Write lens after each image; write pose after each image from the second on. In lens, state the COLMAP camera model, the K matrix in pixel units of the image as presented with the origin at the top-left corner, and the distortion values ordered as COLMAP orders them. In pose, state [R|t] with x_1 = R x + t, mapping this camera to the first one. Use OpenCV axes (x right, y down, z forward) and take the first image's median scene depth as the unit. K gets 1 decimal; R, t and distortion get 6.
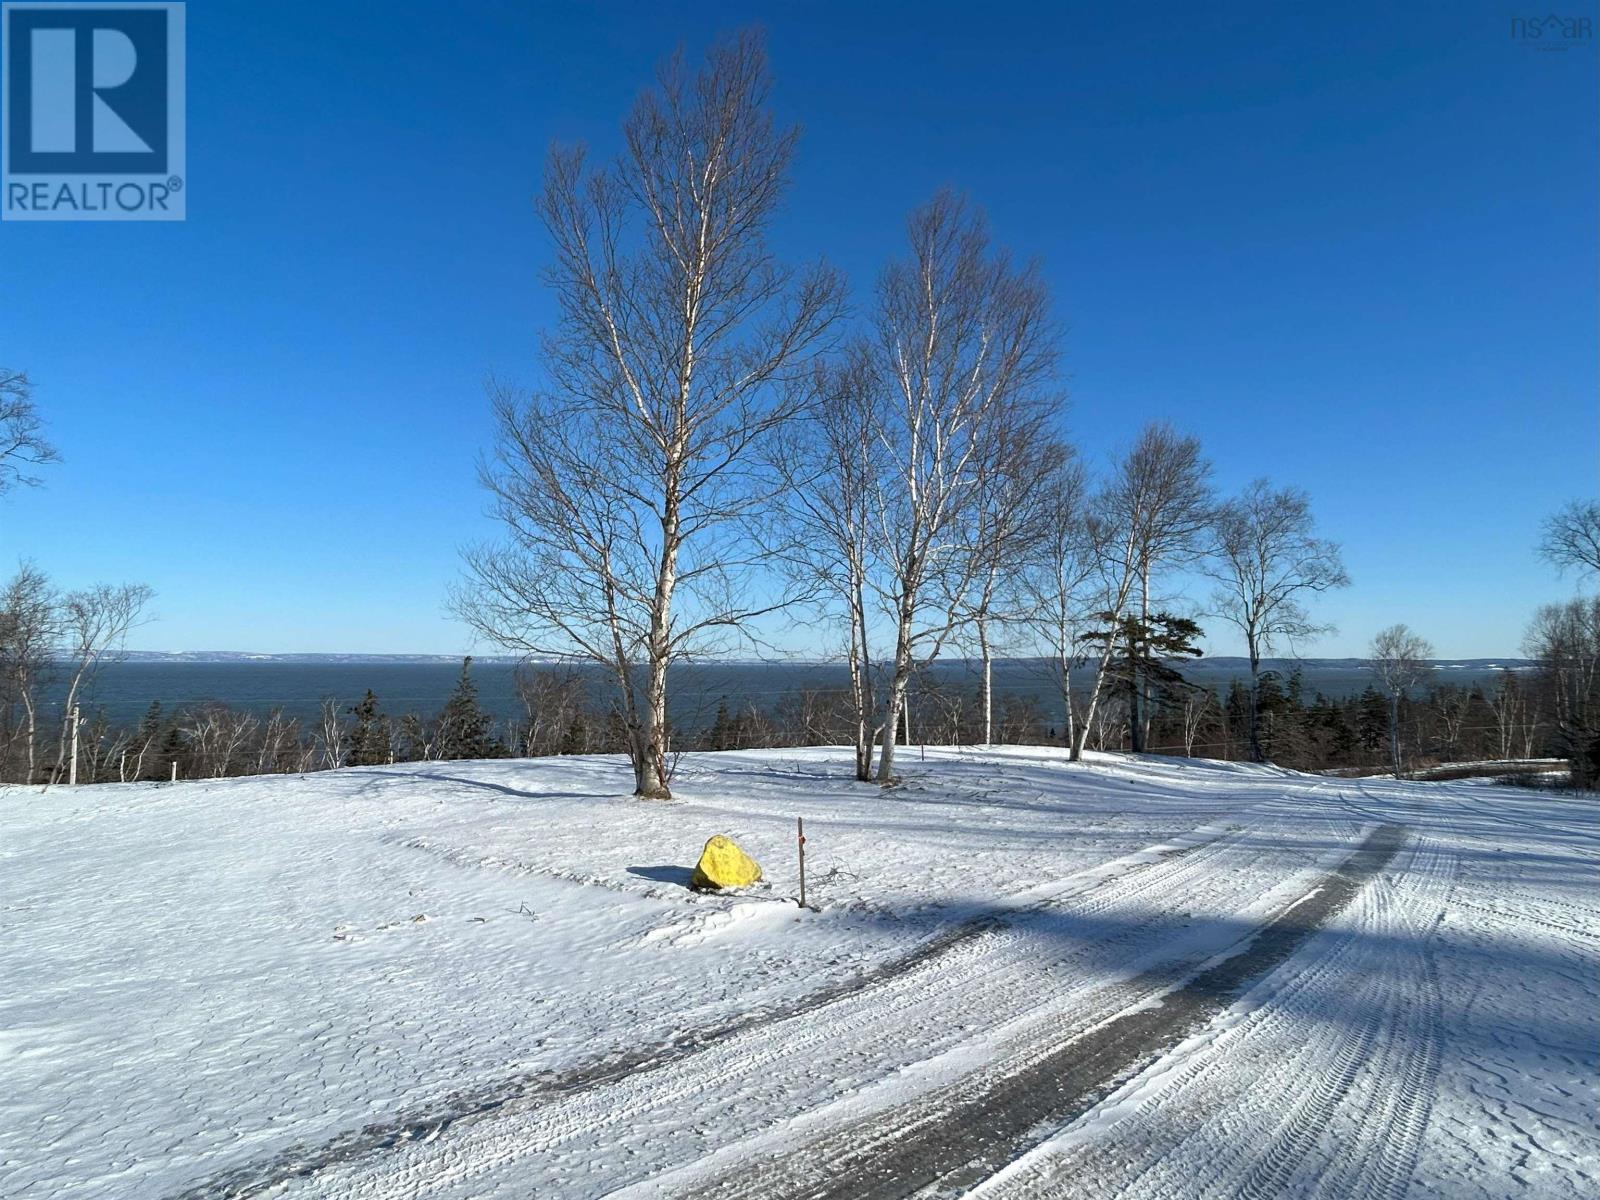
lens RADIAL K [[1109.5, 0, 800.0], [0, 1109.5, 600.0], [0, 0, 1]] dist [0.003224, -0.001513]
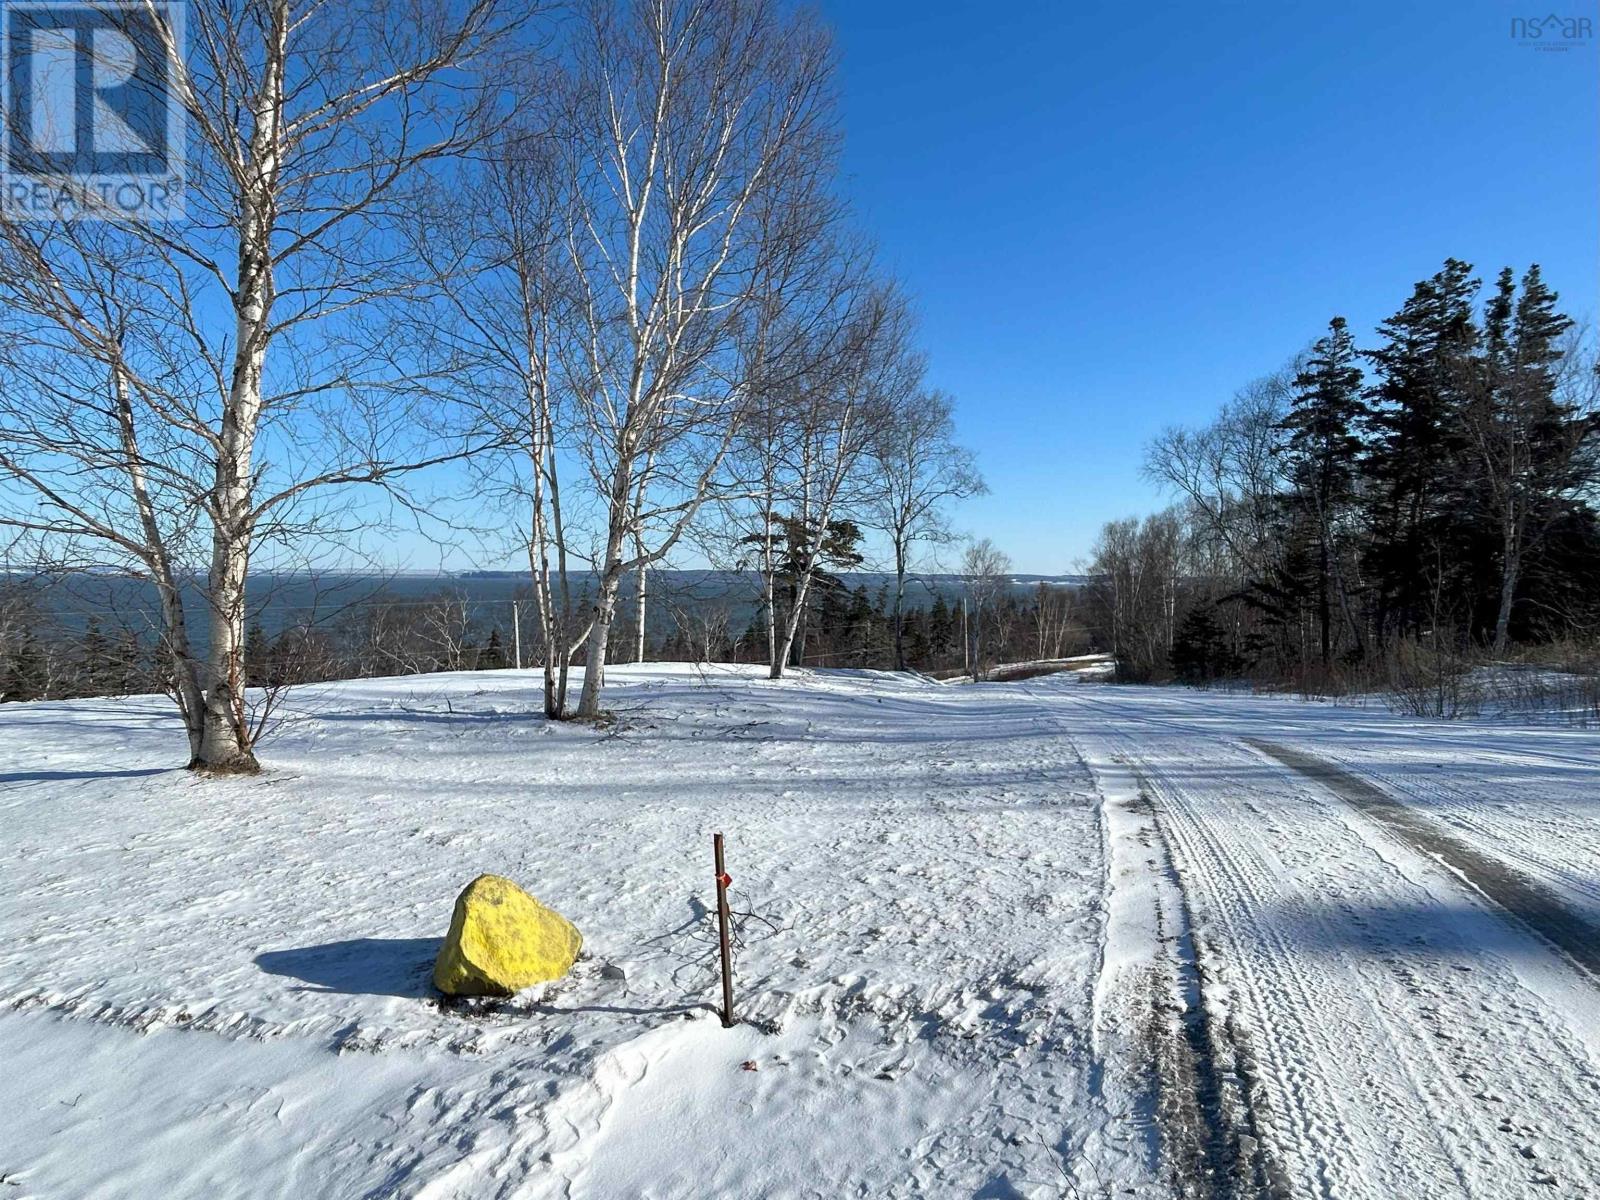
lens RADIAL K [[975.8, 0, 800.4], [0, 975.8, 624.6], [0, 0, 1]] dist [-0.006570, -0.000884]
pose [[0.884892, -0.016098, 0.465519, -0.099949], [-0.027611, 0.995832, 0.086922, 0.045186], [-0.464978, -0.089770, 0.880759, 0.397640]]
